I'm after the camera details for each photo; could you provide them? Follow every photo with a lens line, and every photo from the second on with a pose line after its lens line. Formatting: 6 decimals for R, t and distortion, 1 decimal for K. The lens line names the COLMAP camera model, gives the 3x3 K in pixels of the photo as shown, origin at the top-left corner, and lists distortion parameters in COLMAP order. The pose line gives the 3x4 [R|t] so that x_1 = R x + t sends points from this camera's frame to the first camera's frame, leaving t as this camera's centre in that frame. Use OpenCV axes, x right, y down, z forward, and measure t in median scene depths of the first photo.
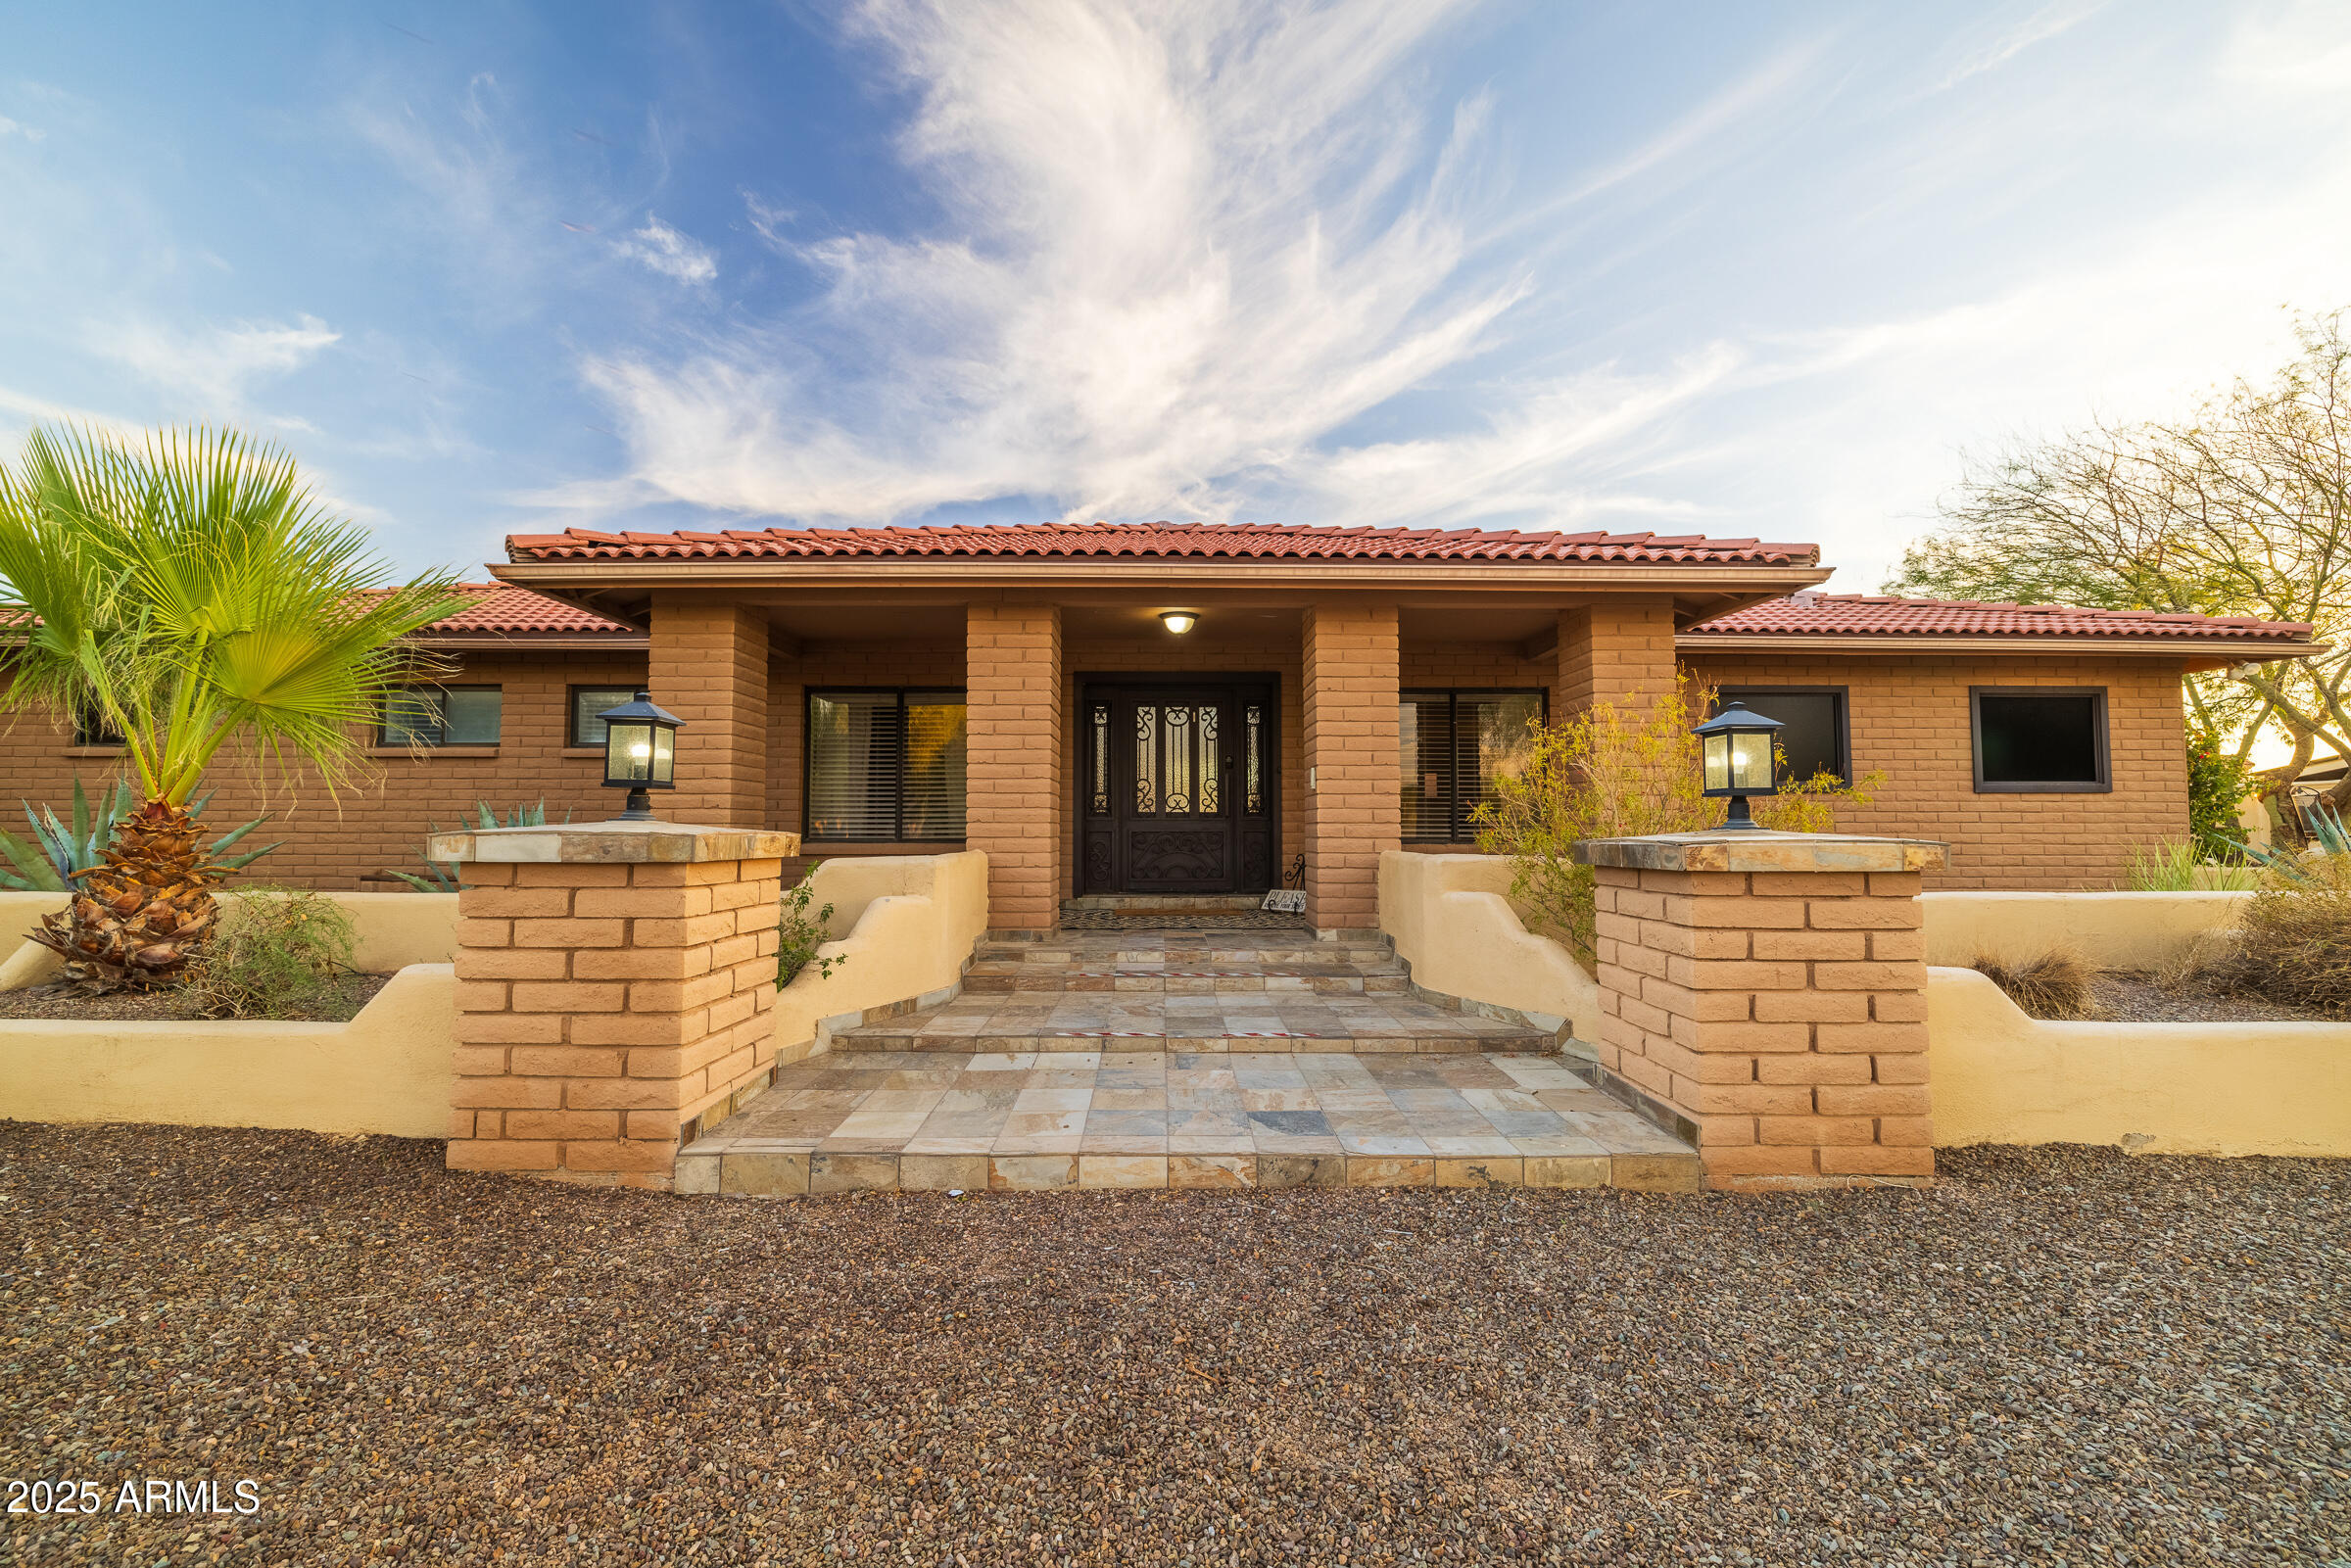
lens RADIAL K [[964.3, 0, 1175.5], [0, 964.3, 784.0], [0, 0, 1]] dist [0.001614, 0.000062]
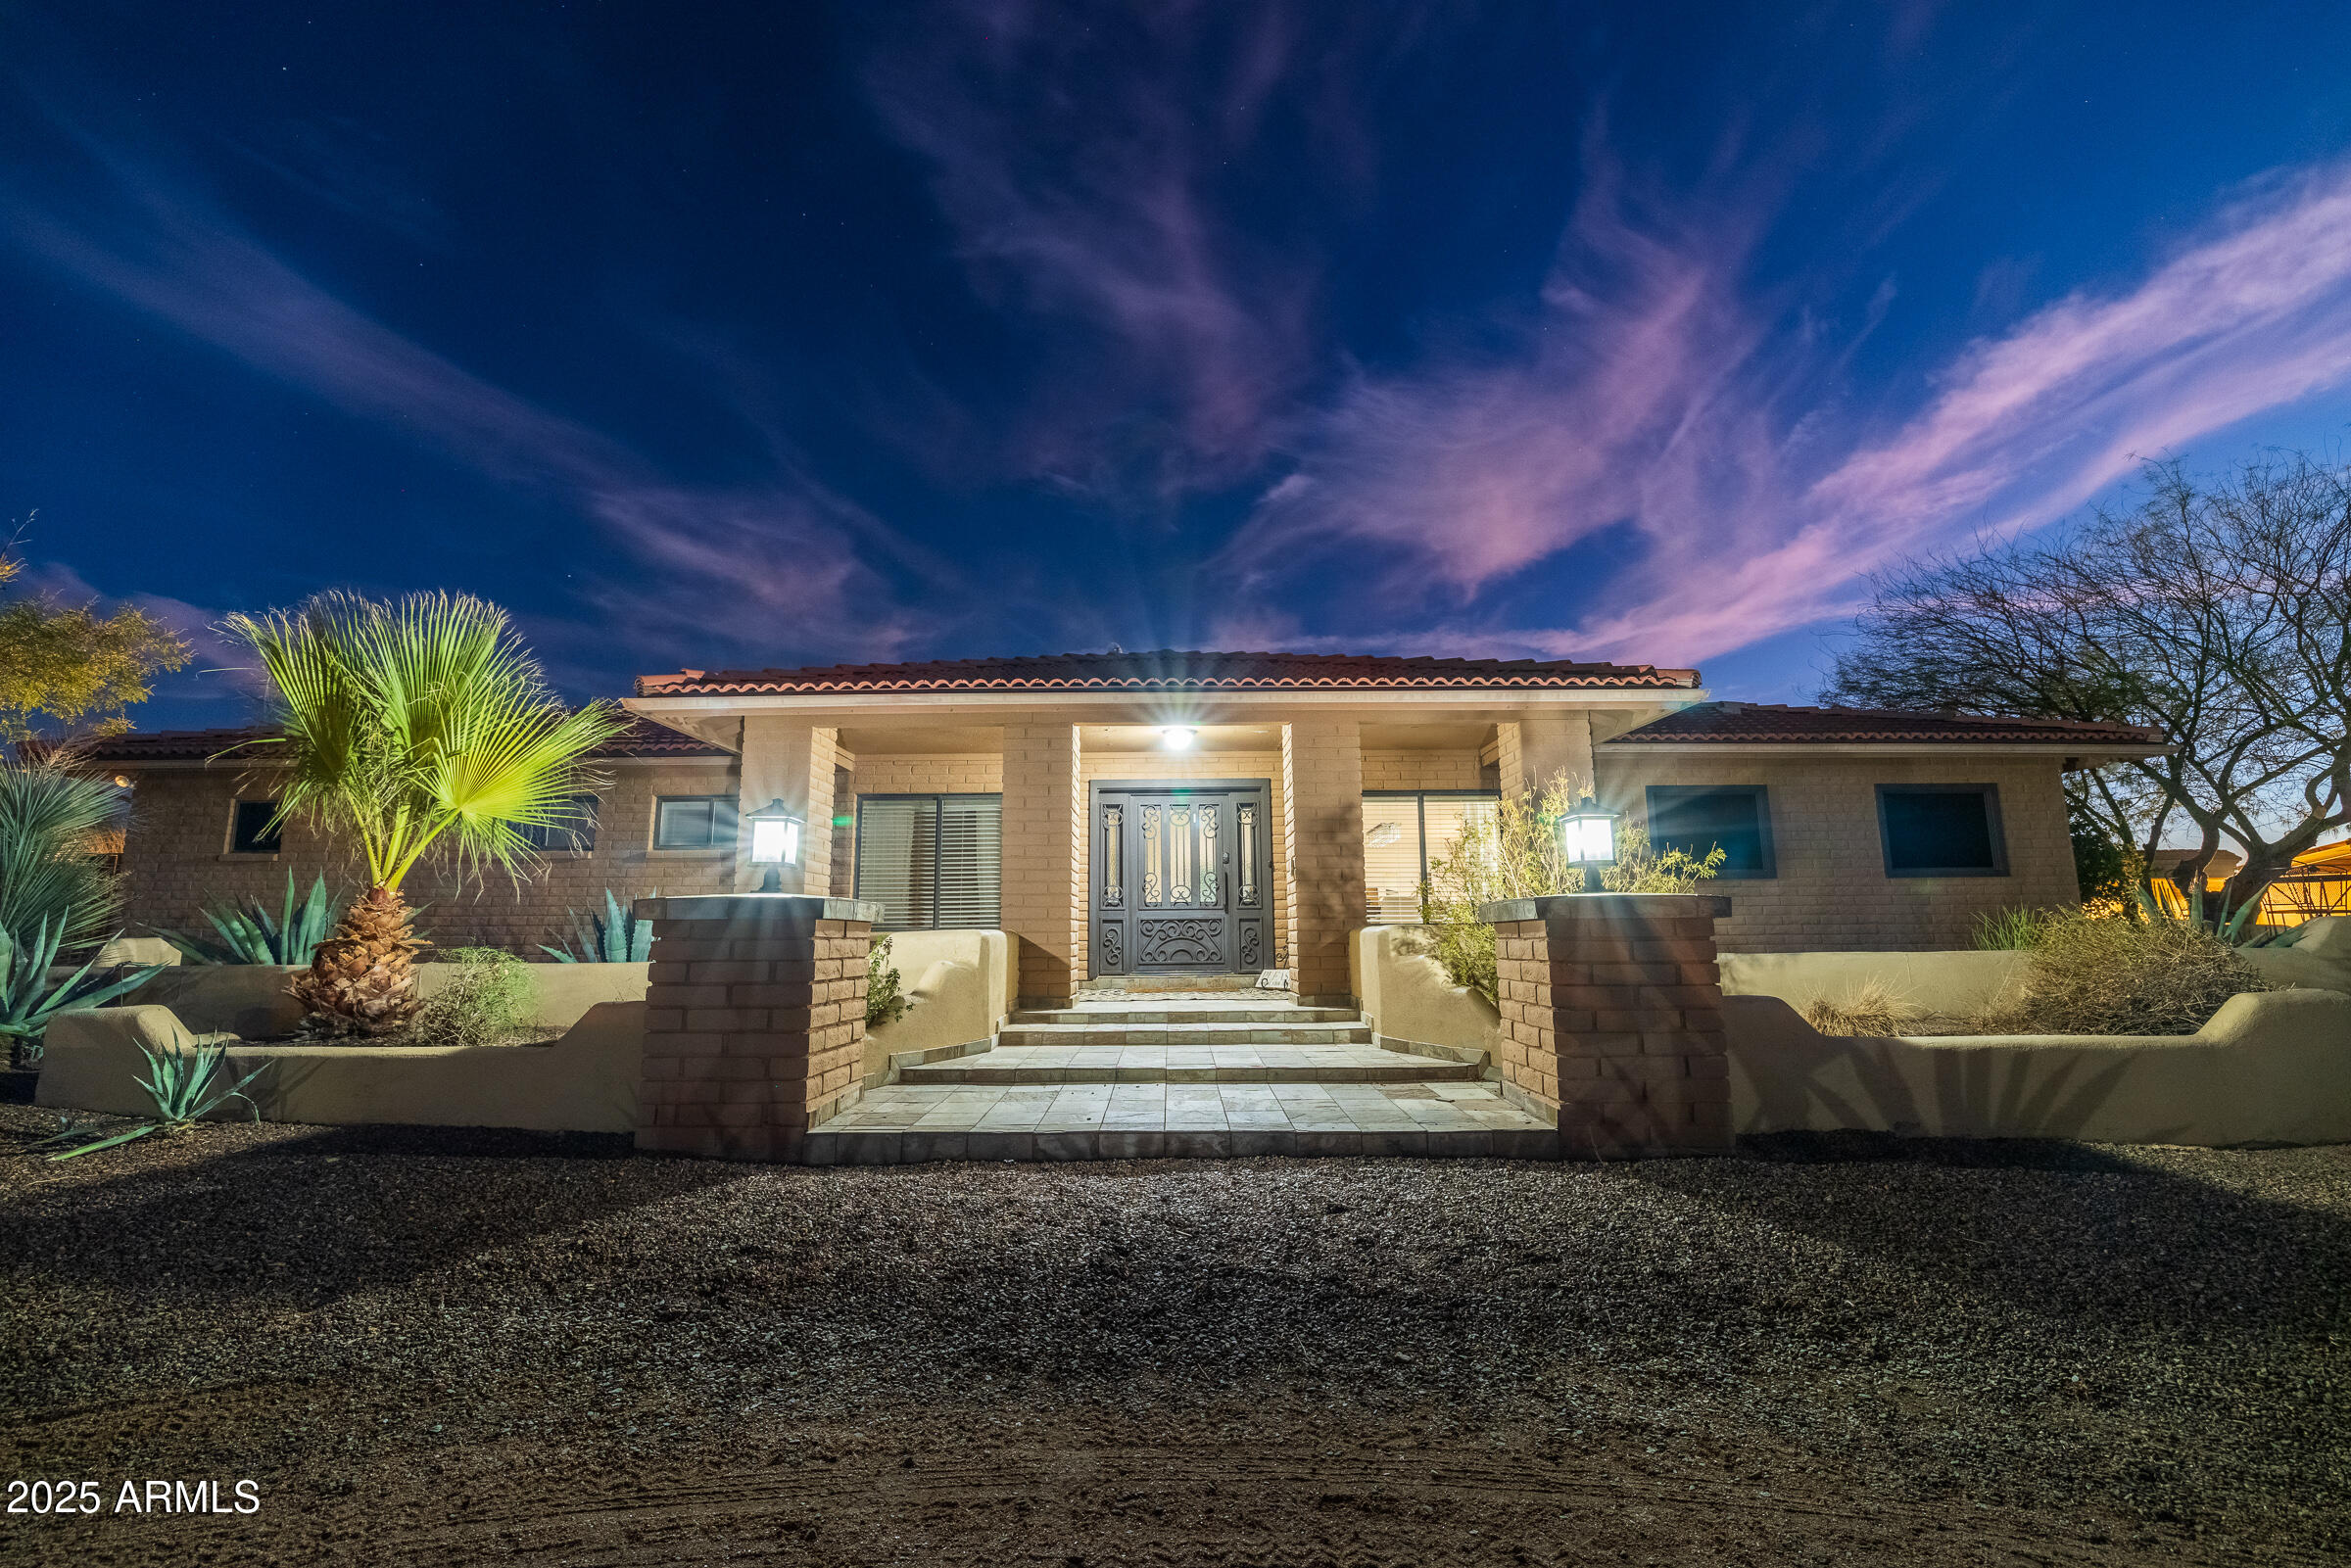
lens RADIAL K [[964.3, 0, 1175.5], [0, 964.3, 784.0], [0, 0, 1]] dist [0.001614, 0.000062]
pose [[0.999895, -0.010101, -0.010348, 0.014460], [0.008900, 0.993881, -0.110096, 0.025299], [0.011397, 0.109993, 0.993867, -0.221386]]
